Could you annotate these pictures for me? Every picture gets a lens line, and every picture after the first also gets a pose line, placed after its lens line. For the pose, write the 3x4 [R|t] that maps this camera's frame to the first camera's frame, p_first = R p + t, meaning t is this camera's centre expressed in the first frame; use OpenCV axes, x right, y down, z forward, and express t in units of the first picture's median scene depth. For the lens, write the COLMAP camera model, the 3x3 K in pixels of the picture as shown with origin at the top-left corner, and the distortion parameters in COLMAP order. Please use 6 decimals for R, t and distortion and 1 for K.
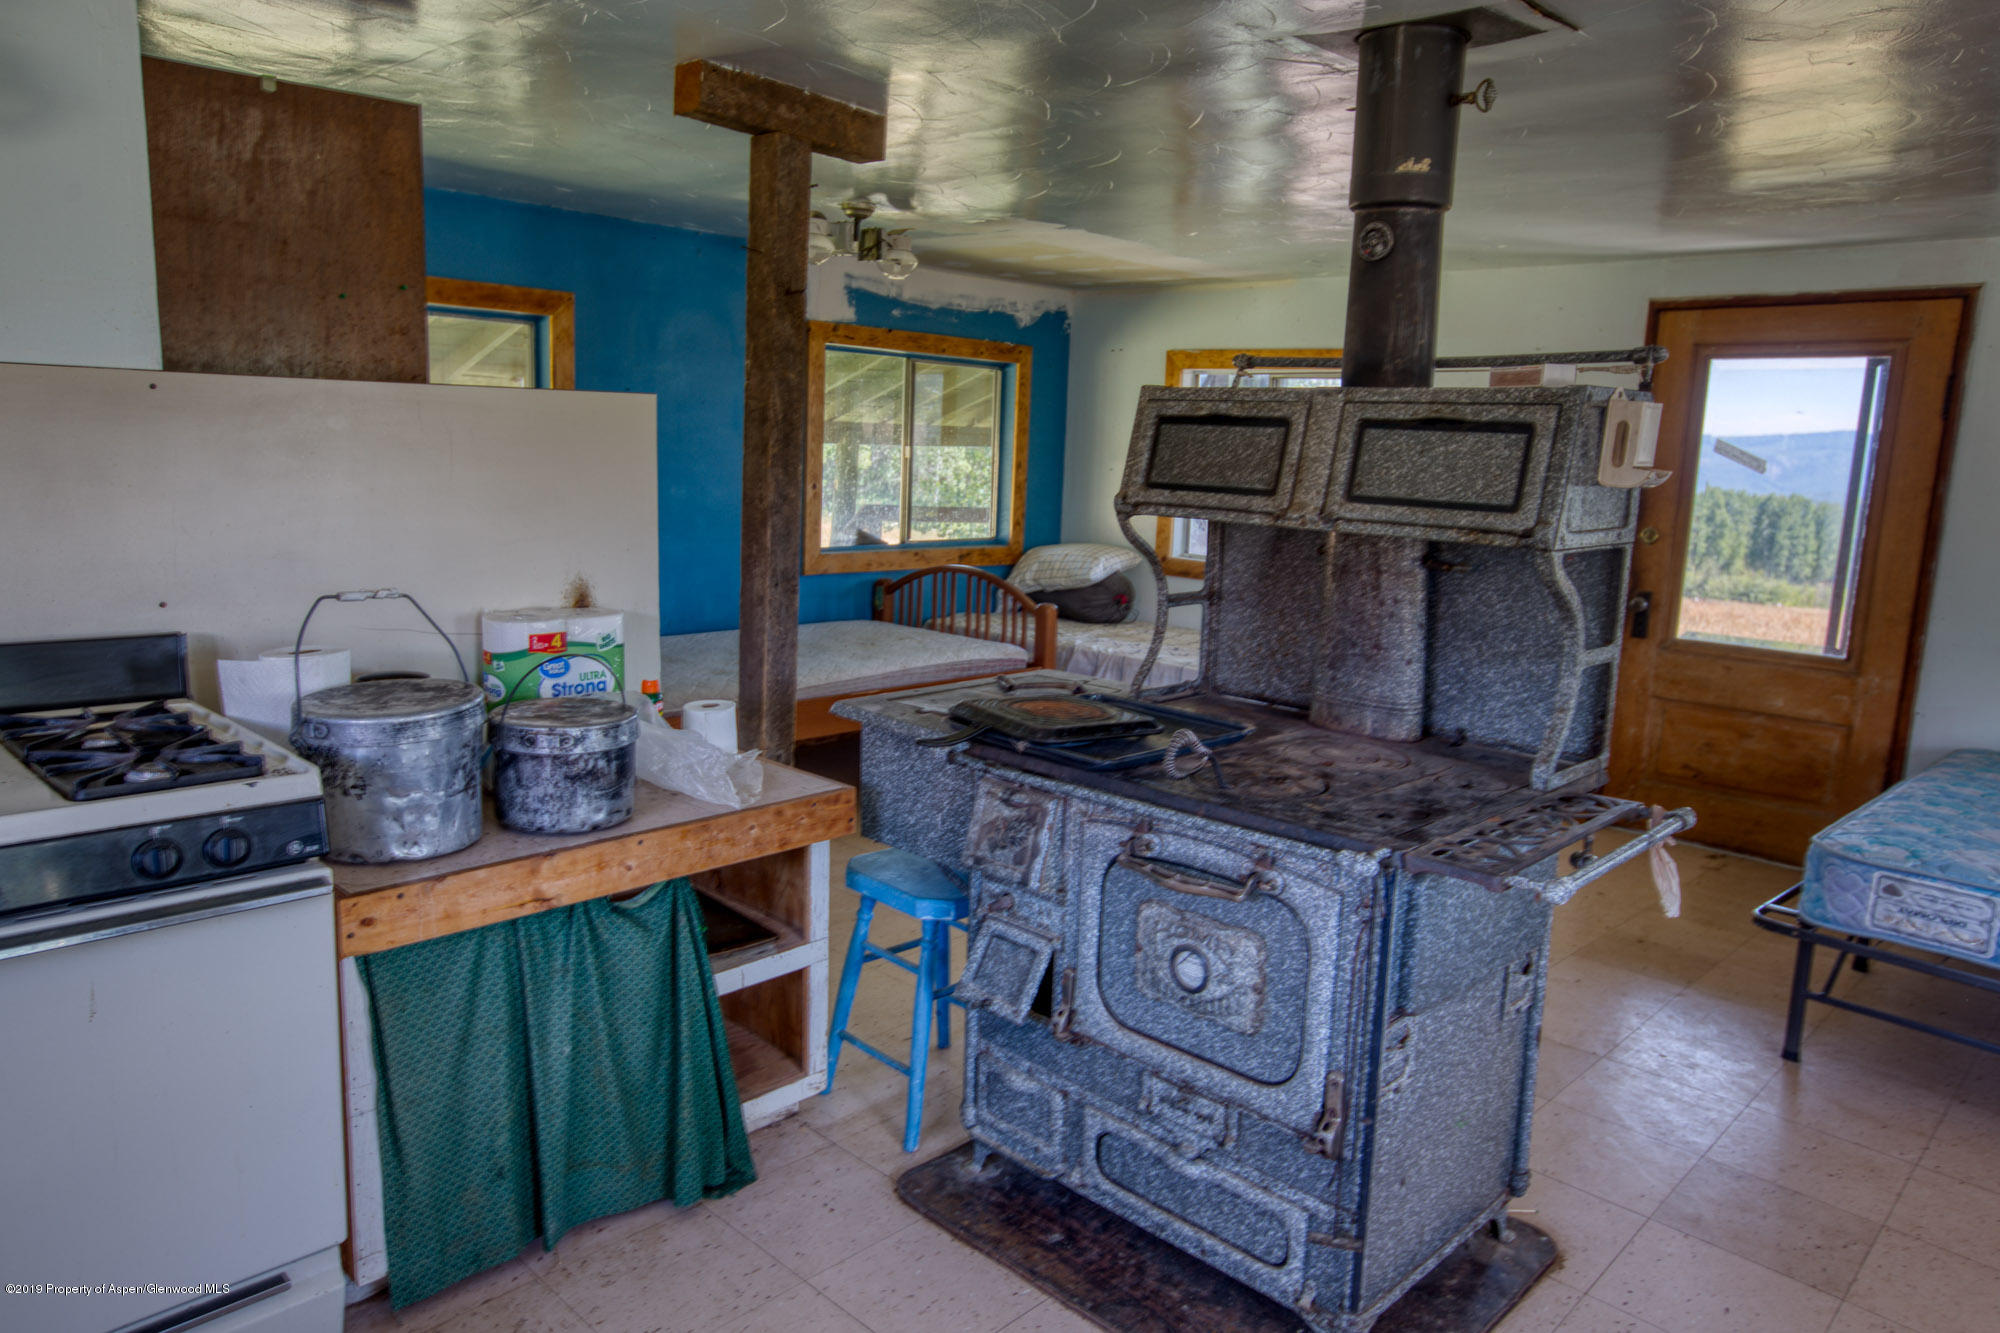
lens RADIAL K [[1307.4, 0, 1000.0], [0, 1307.4, 666.5], [0, 0, 1]] dist [0.003850, 0.000829]
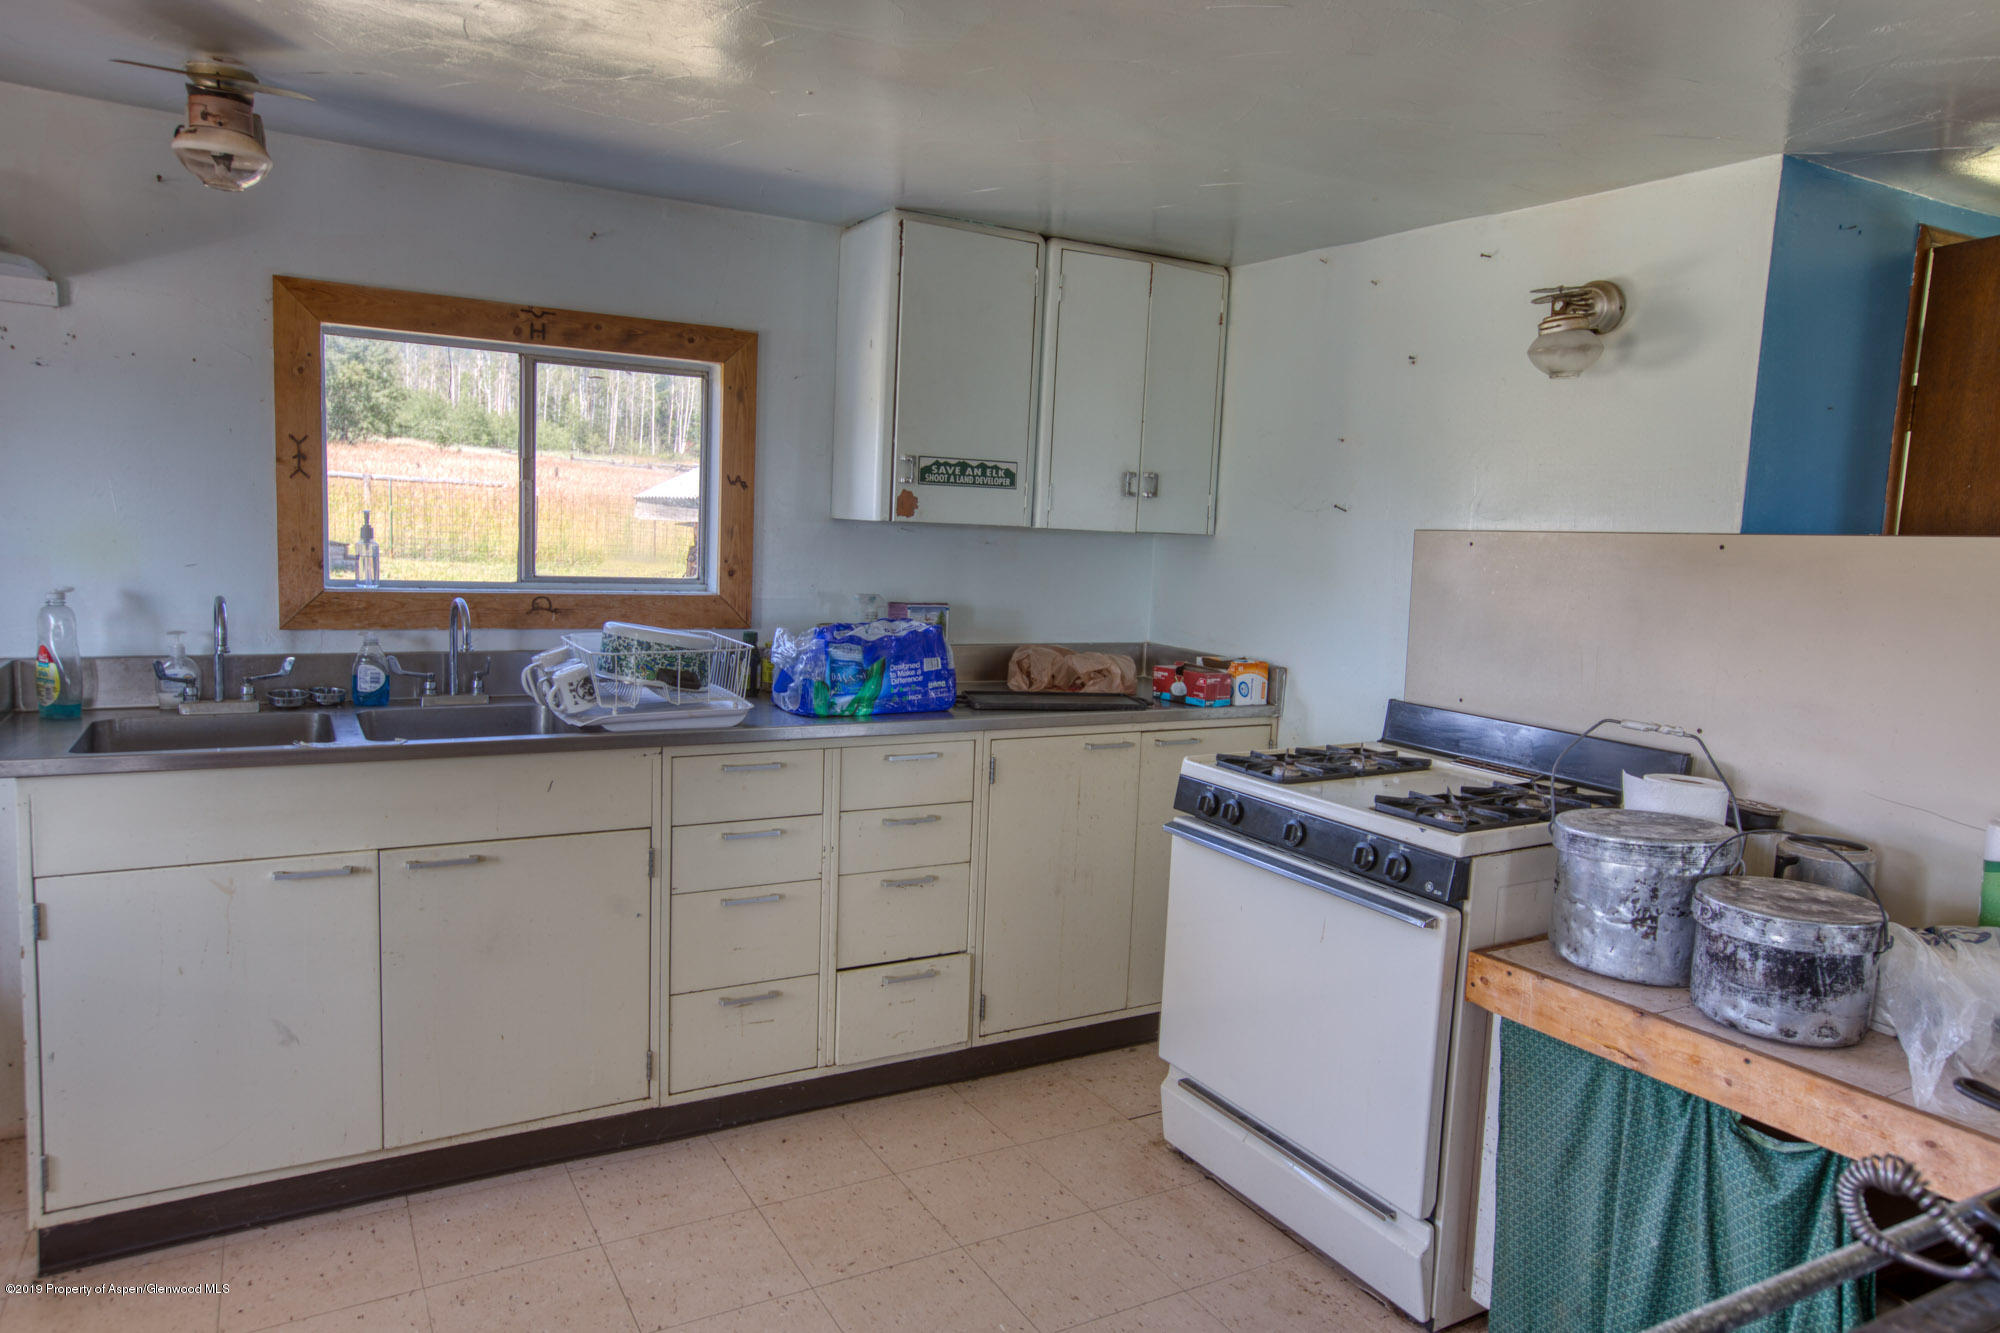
lens RADIAL K [[1307.4, 0, 1000.0], [0, 1307.4, 666.5], [0, 0, 1]] dist [0.003850, 0.000829]
pose [[-0.274979, 0.053698, -0.959949, 0.688146], [-0.211472, 0.970610, 0.114871, -0.112434], [0.937905, 0.234590, -0.255542, 0.748366]]
